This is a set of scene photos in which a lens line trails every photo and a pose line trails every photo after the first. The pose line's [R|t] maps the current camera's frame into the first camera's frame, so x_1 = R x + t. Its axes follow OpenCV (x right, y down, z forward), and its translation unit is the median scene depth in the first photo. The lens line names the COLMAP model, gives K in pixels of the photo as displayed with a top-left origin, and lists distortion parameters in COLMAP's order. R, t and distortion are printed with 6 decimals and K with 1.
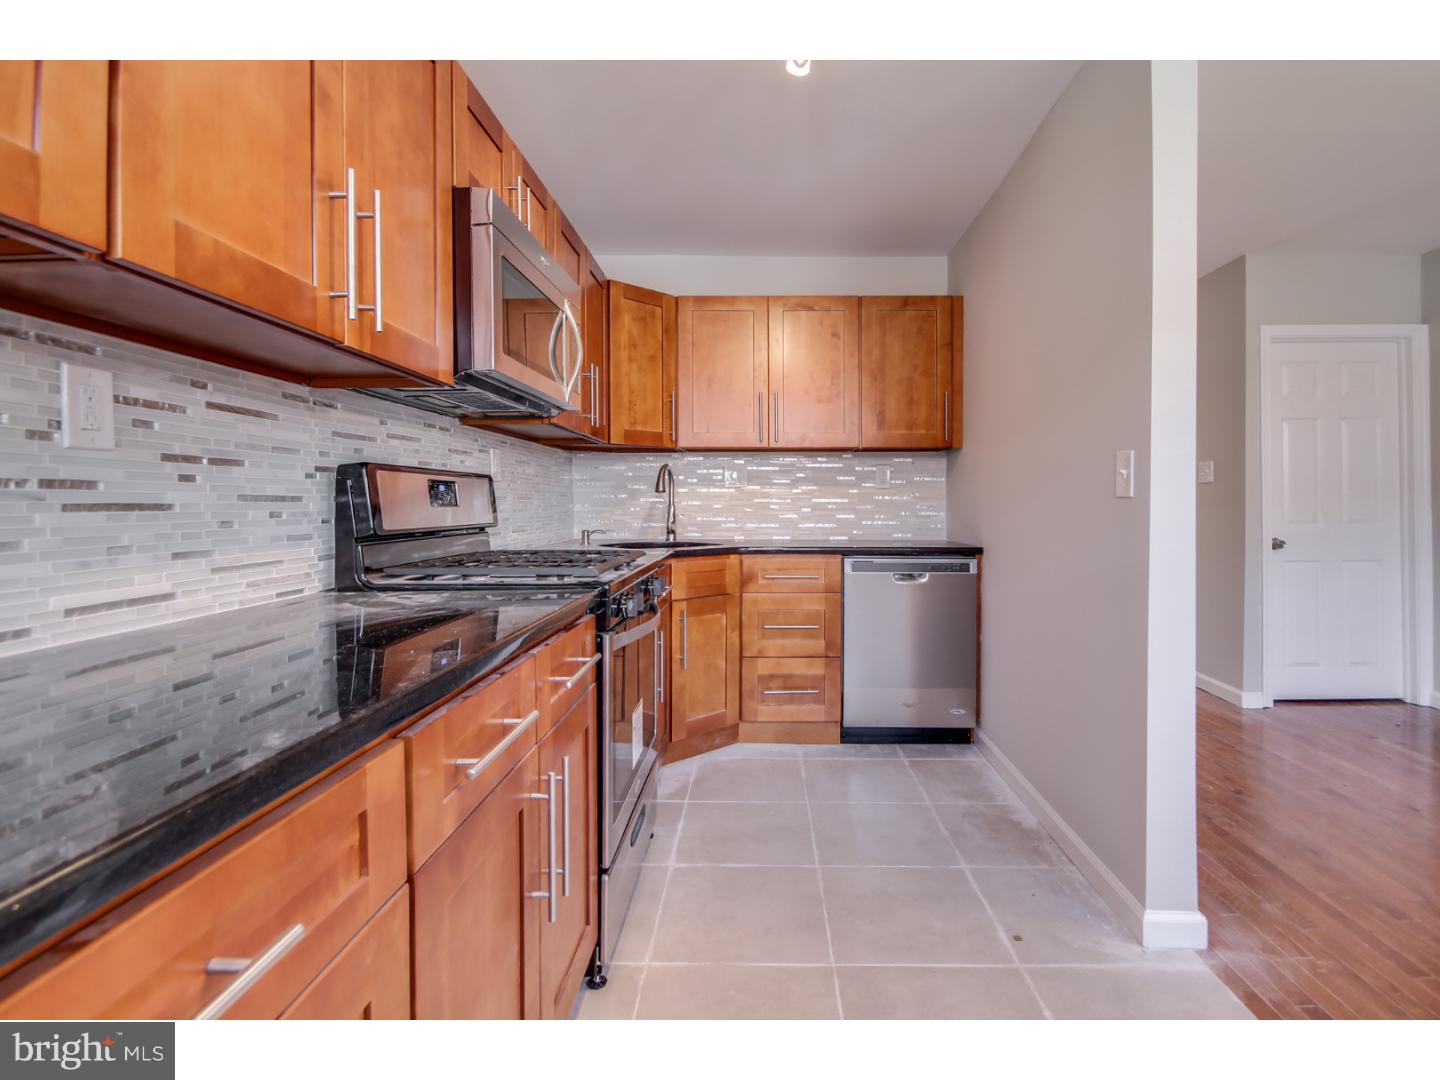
lens RADIAL K [[690.0, 0, 760.3], [0, 690.0, 501.2], [0, 0, 1]] dist [0.002234, -0.004102]
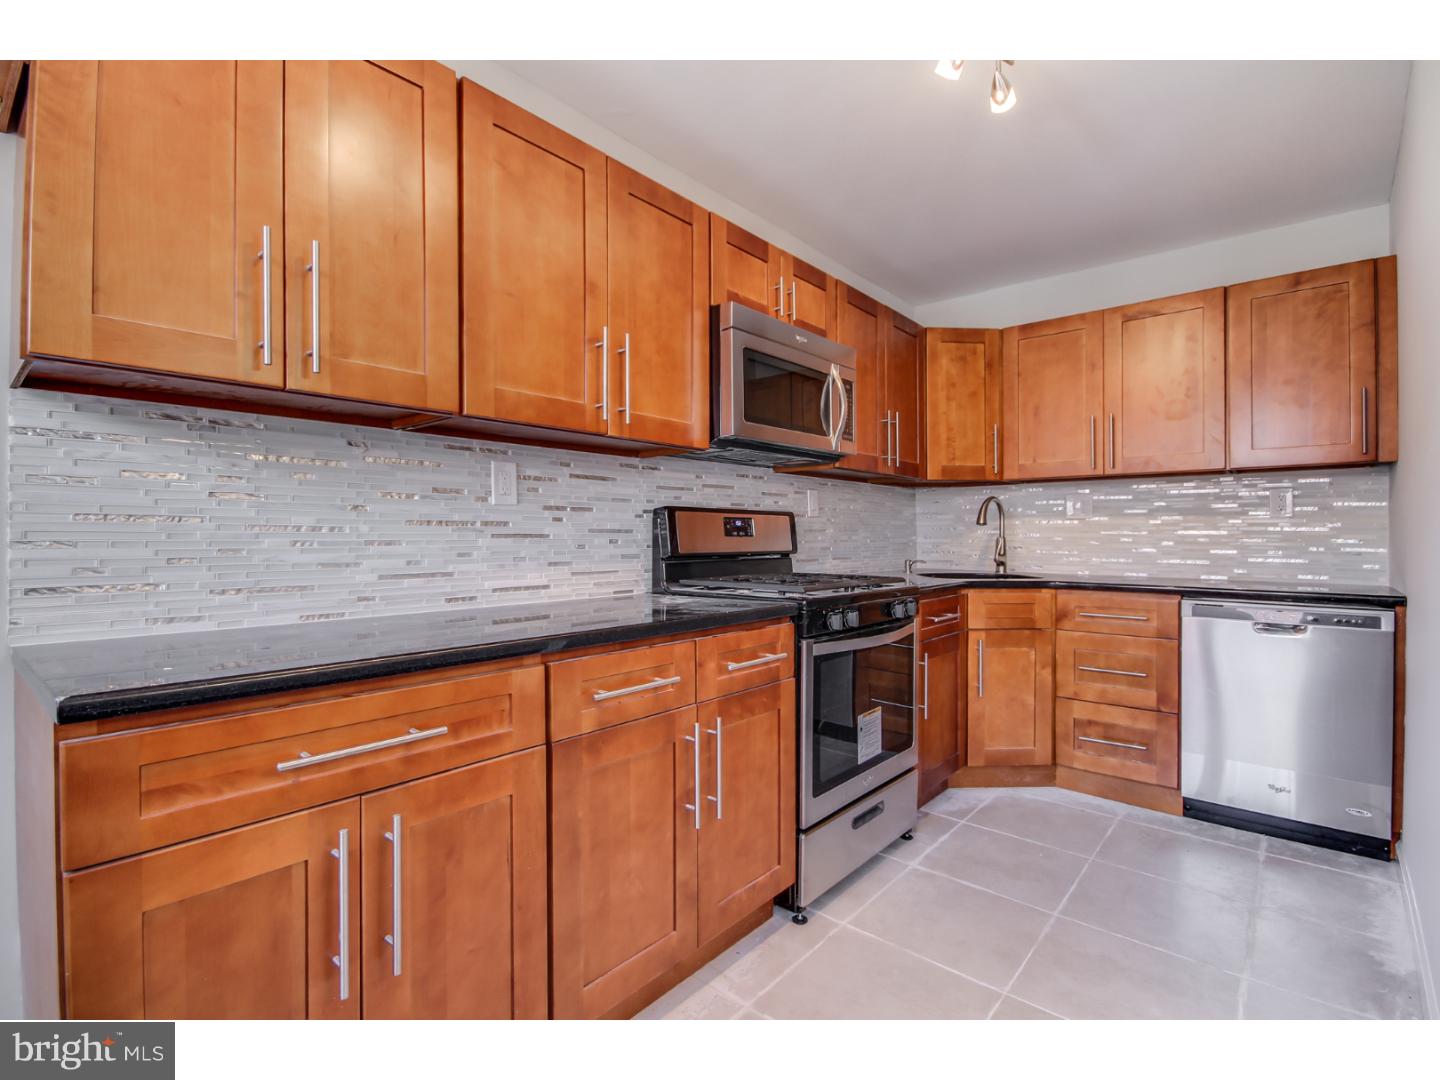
lens RADIAL K [[690.0, 0, 733.9], [0, 690.0, 533.0], [0, 0, 1]] dist [0.002234, -0.004102]
pose [[0.768070, -0.000485, -0.640365, 0.243857], [-0.000655, 0.999999, -0.001542, 0.001217], [0.640365, 0.001604, 0.768069, -0.017729]]
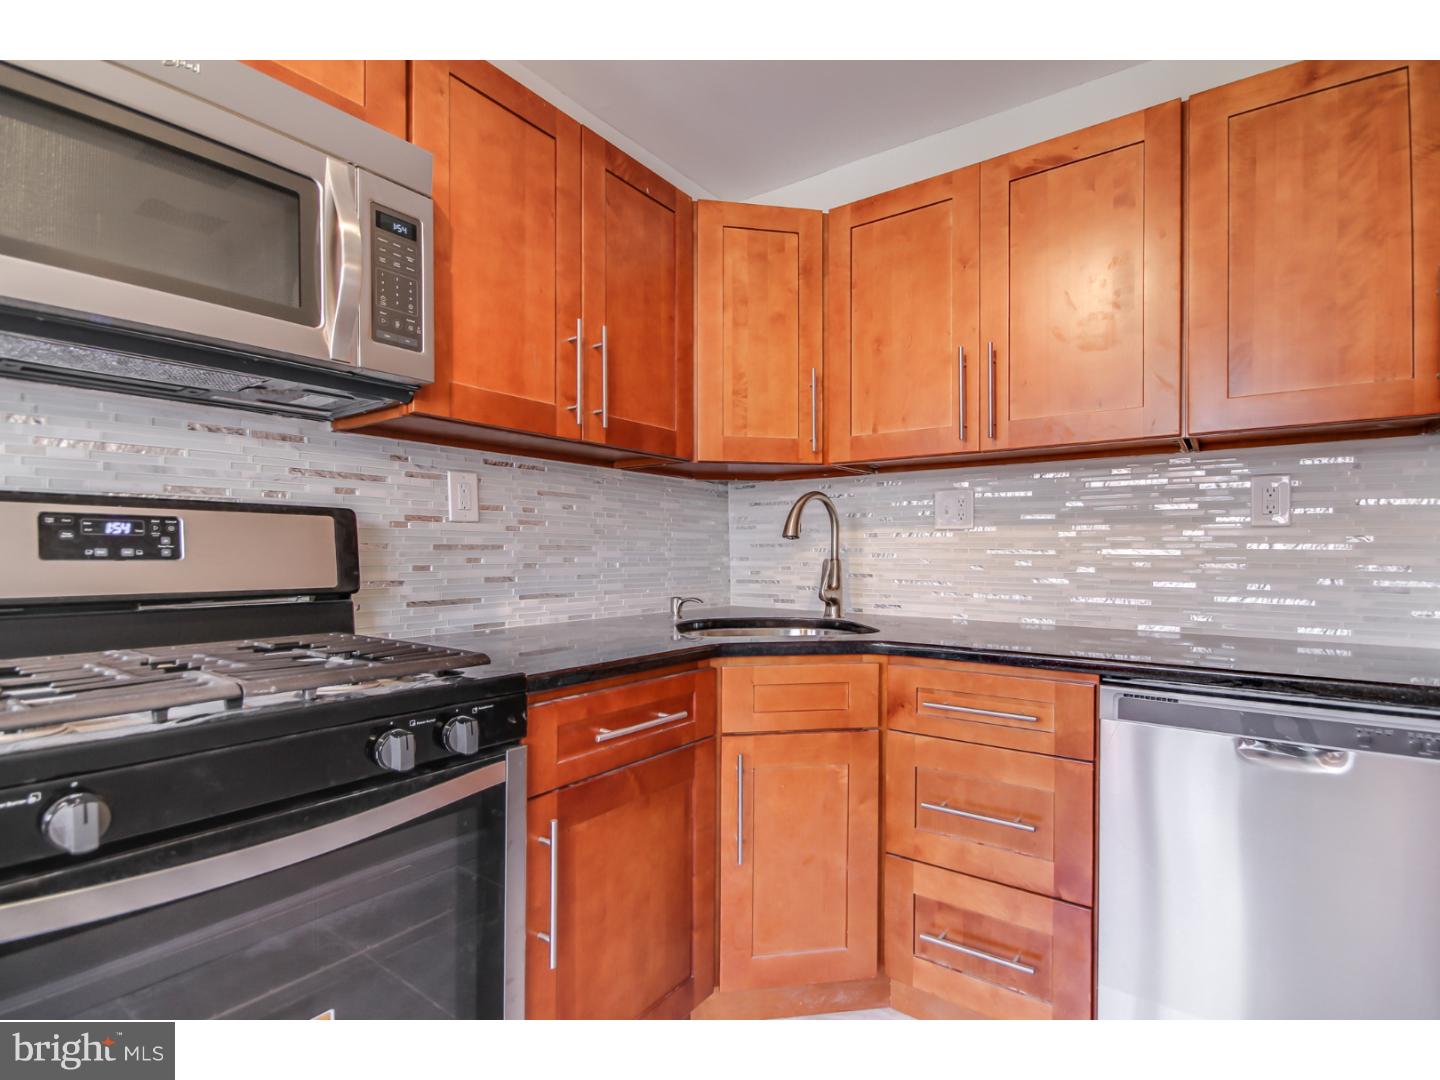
lens RADIAL K [[690.0, 0, 766.4], [0, 690.0, 556.2], [0, 0, 1]] dist [0.002234, -0.004102]
pose [[0.826648, 0.005174, -0.562695, 0.191765], [-0.002558, 0.999982, 0.005437, -0.000193], [0.562713, -0.003055, 0.826646, 0.523177]]
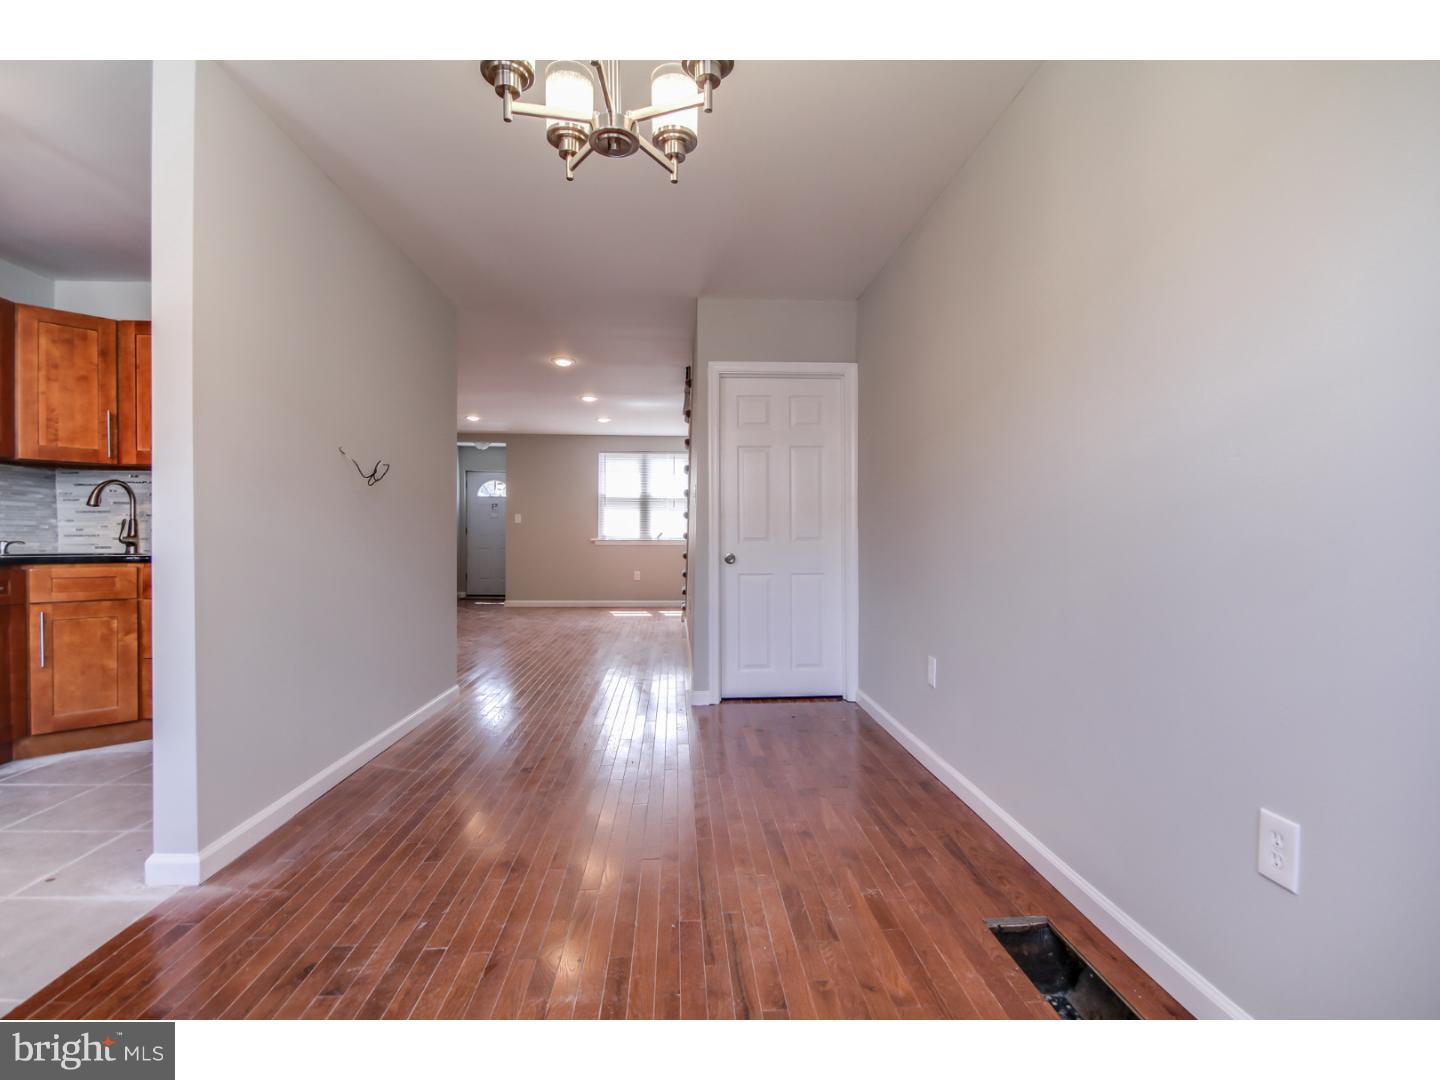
lens RADIAL K [[690.0, 0, 718.4], [0, 690.0, 541.7], [0, 0, 1]] dist [0.002234, -0.004102]
pose [[0.998857, -0.001012, 0.047781, 0.818022], [0.000566, 0.999956, 0.009347, 0.035055], [-0.047789, -0.009309, 0.998814, -0.108643]]
